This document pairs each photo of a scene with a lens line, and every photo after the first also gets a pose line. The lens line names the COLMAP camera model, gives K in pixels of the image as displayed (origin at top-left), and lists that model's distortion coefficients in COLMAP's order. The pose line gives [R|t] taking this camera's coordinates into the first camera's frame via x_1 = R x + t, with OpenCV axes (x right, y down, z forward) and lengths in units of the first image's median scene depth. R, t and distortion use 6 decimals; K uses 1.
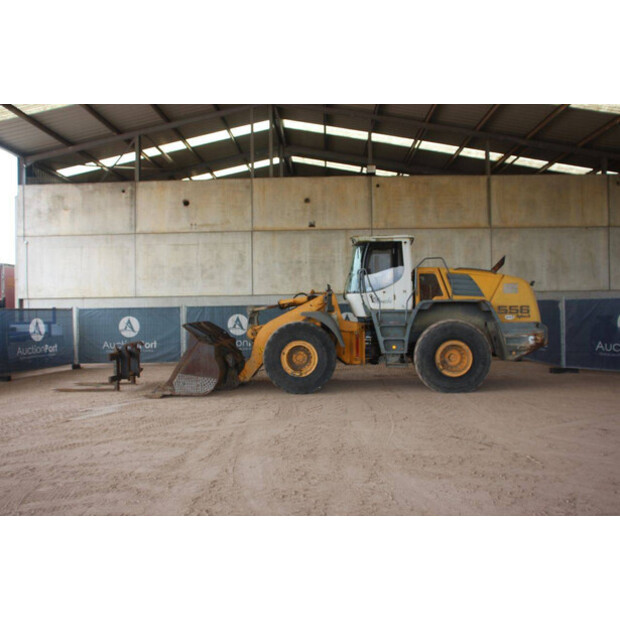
lens RADIAL K [[560.8, 0, 301.5], [0, 560.8, 309.9], [0, 0, 1]] dist [-0.129044, 0.139668]
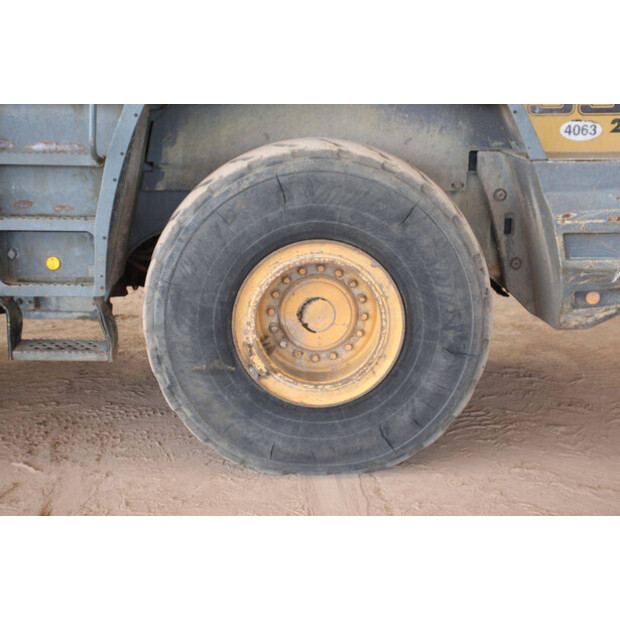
lens RADIAL K [[1048.4, 0, 296.1], [0, 1048.4, 309.5], [0, 0, 1]] dist [0.170325, 0.020073]
pose [[0.986489, -0.011005, 0.163458, 0.181511], [-0.023261, 0.978224, 0.206243, -0.002275], [-0.162169, -0.207259, 0.964751, 0.555858]]
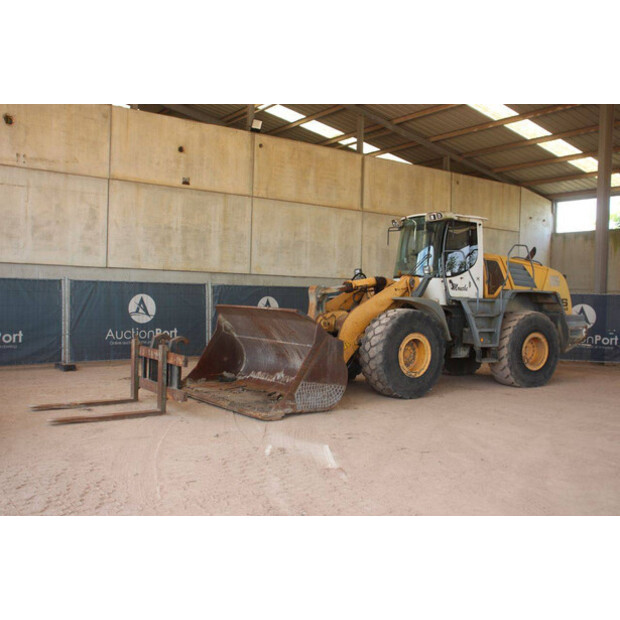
lens RADIAL K [[627.4, 0, 295.8], [0, 627.4, 308.4], [0, 0, 1]] dist [-0.094410, 0.200830]
pose [[0.800266, 0.021945, 0.599243, -0.644398], [-0.036797, 0.999244, 0.012546, 0.013168], [-0.598515, -0.032091, 0.800469, 0.354618]]
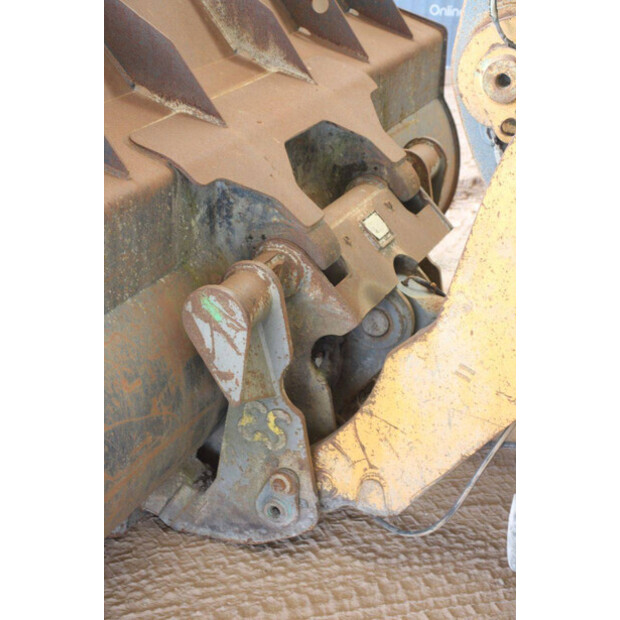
lens RADIAL K [[1048.4, 0, 296.1], [0, 1048.4, 309.5], [0, 0, 1]] dist [0.170325, 0.020073]
pose [[0.917323, 0.190277, -0.349732, -0.046624], [-0.022717, 0.901991, 0.431156, -0.003184], [0.397495, -0.387565, 0.831740, 0.827491]]
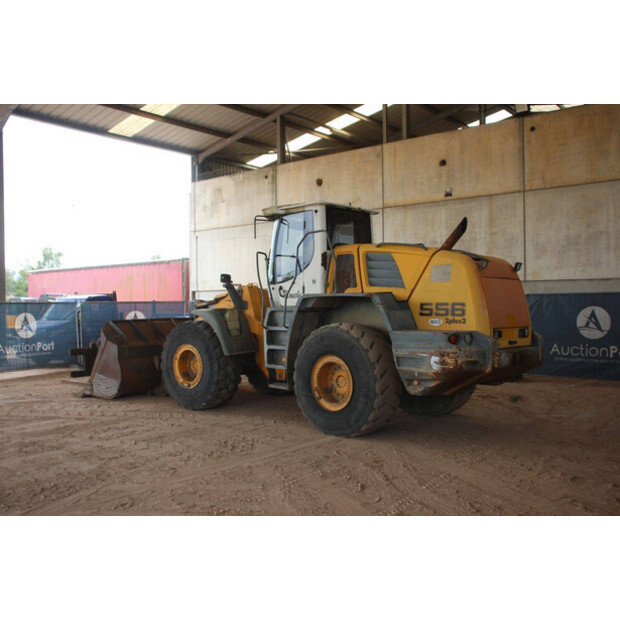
lens RADIAL K [[605.5, 0, 307.1], [0, 605.5, 298.3], [0, 0, 1]] dist [-0.094899, 0.146857]
pose [[0.798913, 0.001258, -0.601446, 0.621350], [-0.002482, 0.999996, -0.001206, -0.010762], [0.601442, 0.002456, 0.798913, 0.376920]]
